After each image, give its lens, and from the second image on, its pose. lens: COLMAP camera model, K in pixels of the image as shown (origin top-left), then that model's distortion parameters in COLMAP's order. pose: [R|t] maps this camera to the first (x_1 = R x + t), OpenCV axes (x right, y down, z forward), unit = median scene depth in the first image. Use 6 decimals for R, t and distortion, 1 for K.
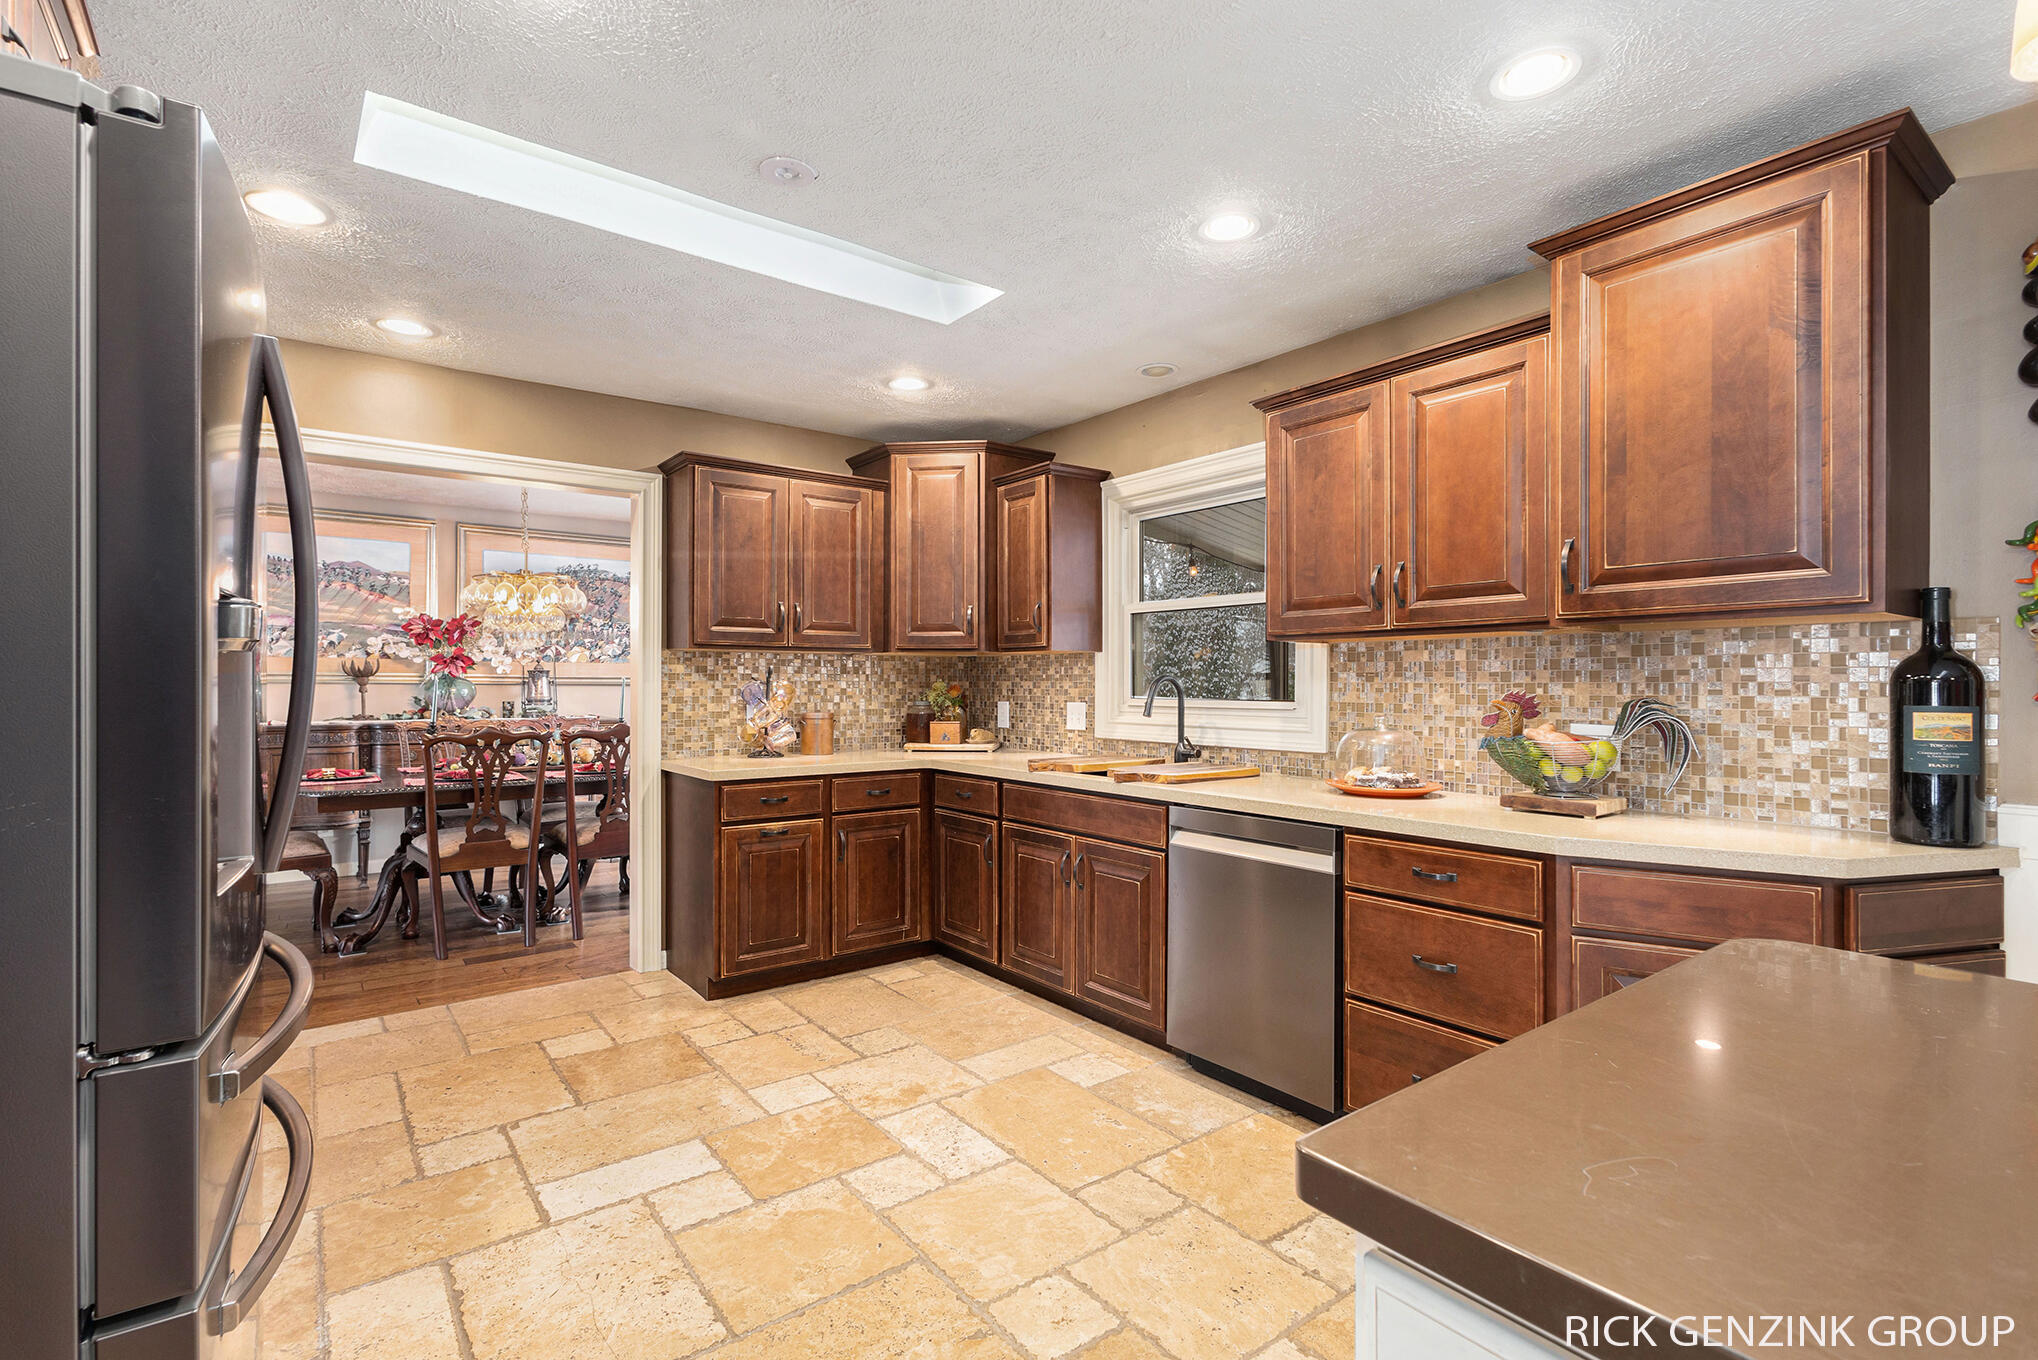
lens RADIAL K [[946.0, 0, 1019.0], [0, 946.0, 680.0], [0, 0, 1]] dist [-0.000490, 0.000110]
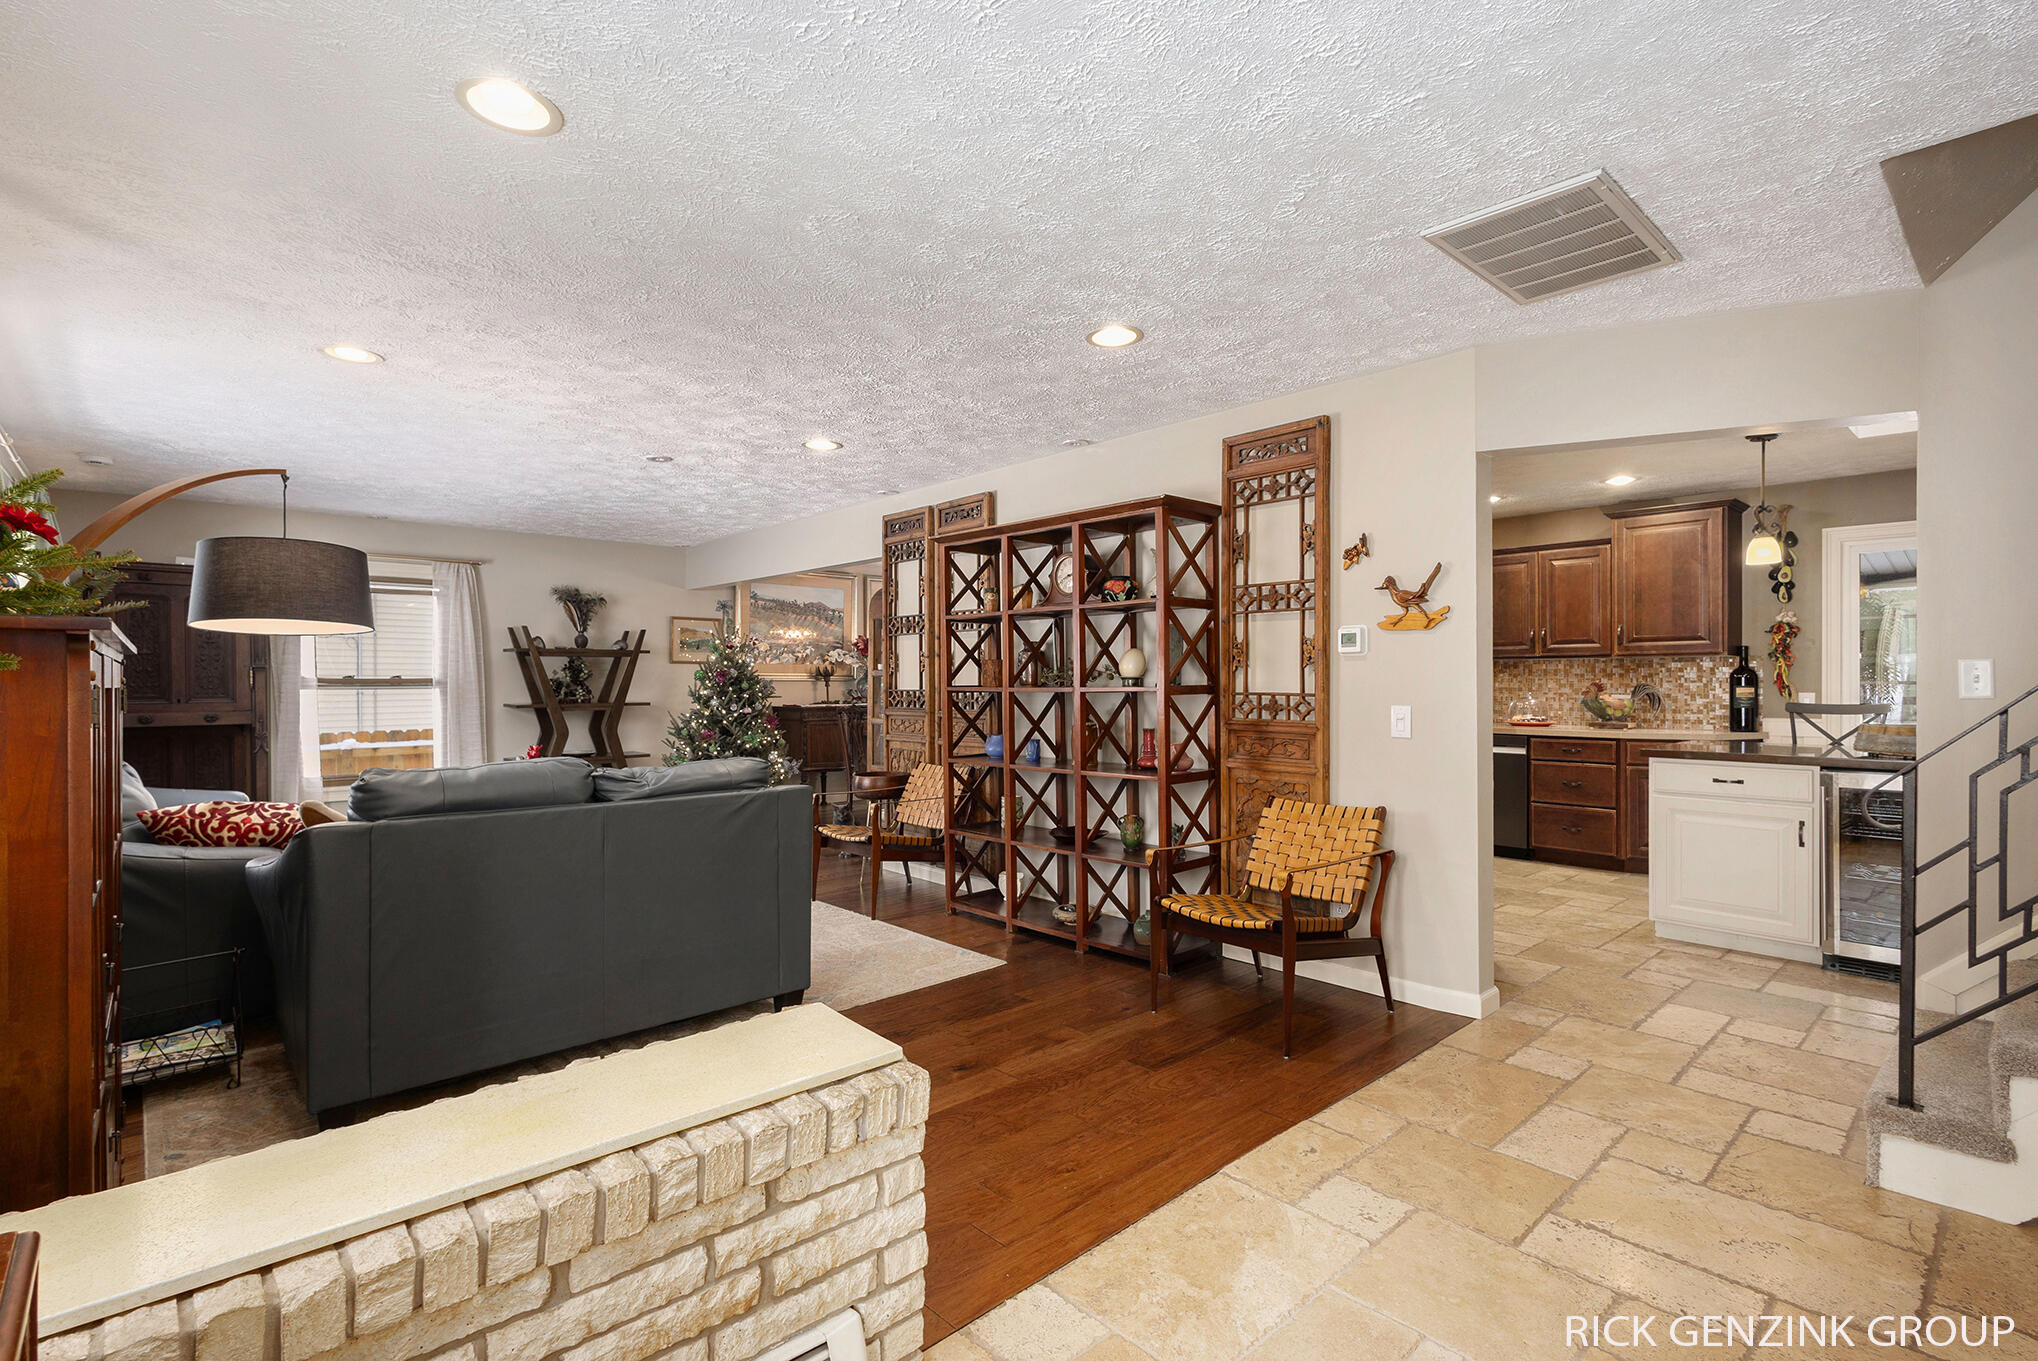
lens RADIAL K [[946.0, 0, 1019.0], [0, 946.0, 680.5], [0, 0, 1]] dist [-0.000490, 0.000110]
pose [[0.996072, -0.003549, 0.088473, -1.315407], [0.003050, 0.999979, 0.005779, -0.010976], [-0.088491, -0.005487, 0.996062, -1.481544]]
